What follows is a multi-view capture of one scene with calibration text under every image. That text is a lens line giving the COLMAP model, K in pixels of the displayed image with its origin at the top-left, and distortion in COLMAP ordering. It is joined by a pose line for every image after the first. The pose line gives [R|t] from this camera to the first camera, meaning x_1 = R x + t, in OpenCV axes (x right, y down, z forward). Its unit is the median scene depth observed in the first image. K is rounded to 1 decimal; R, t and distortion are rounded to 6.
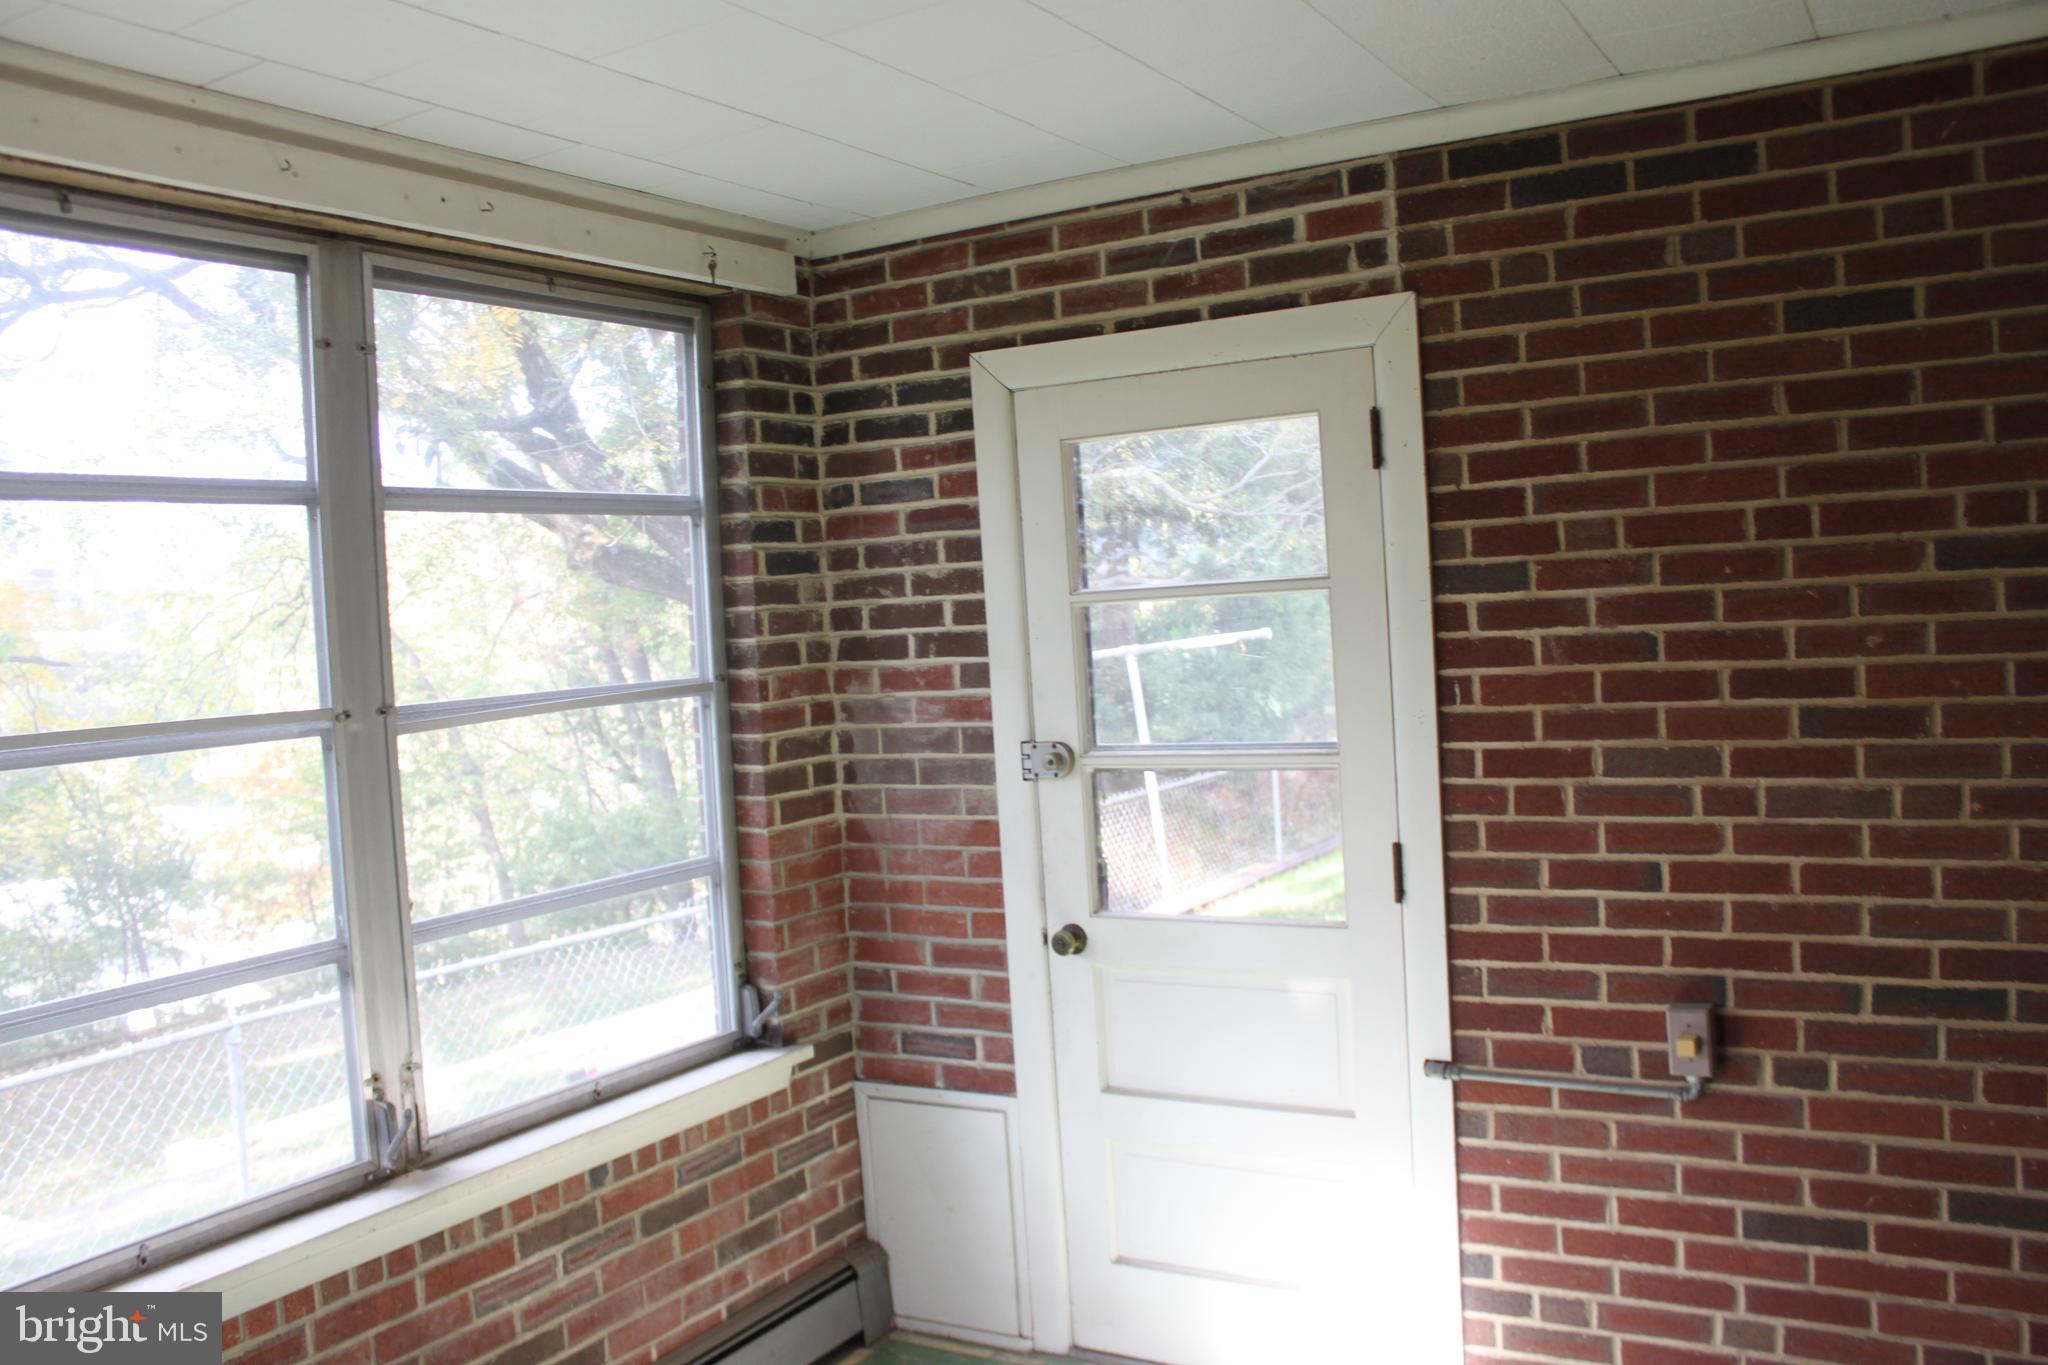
lens RADIAL K [[1729.6, 0, 1021.5], [0, 1729.6, 681.5], [0, 0, 1]] dist [-0.143796, 0.112705]
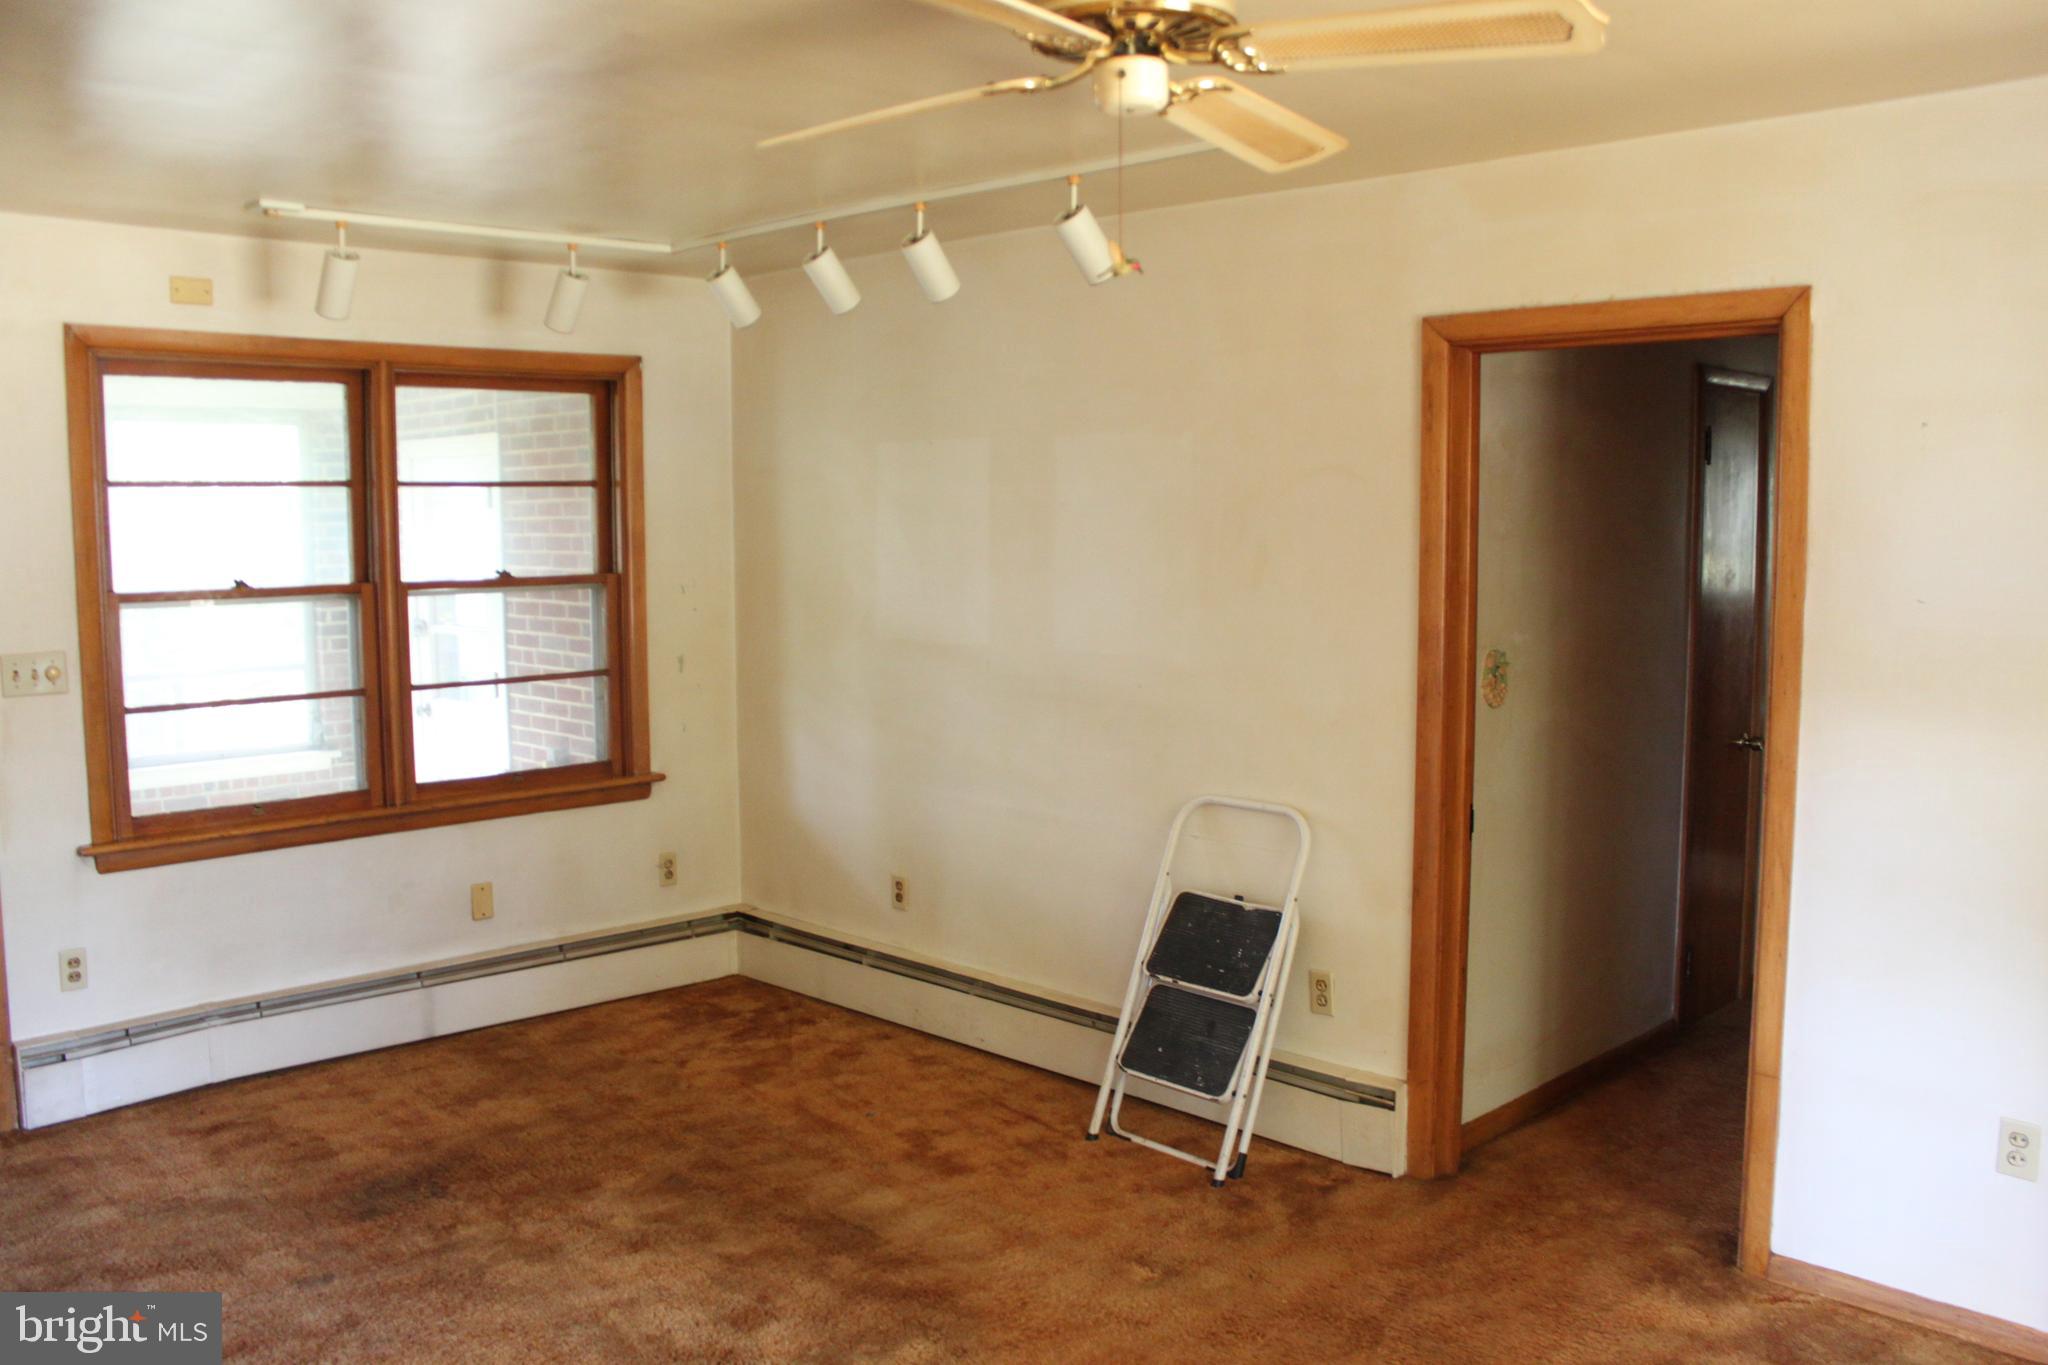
lens RADIAL K [[1729.6, 0, 1026.4], [0, 1729.6, 681.7], [0, 0, 1]] dist [-0.143796, 0.112705]
pose [[0.966905, 0.075014, -0.243859, 1.371051], [-0.059732, 0.995793, 0.069483, -0.088290], [0.248045, -0.052617, 0.967318, -0.964470]]
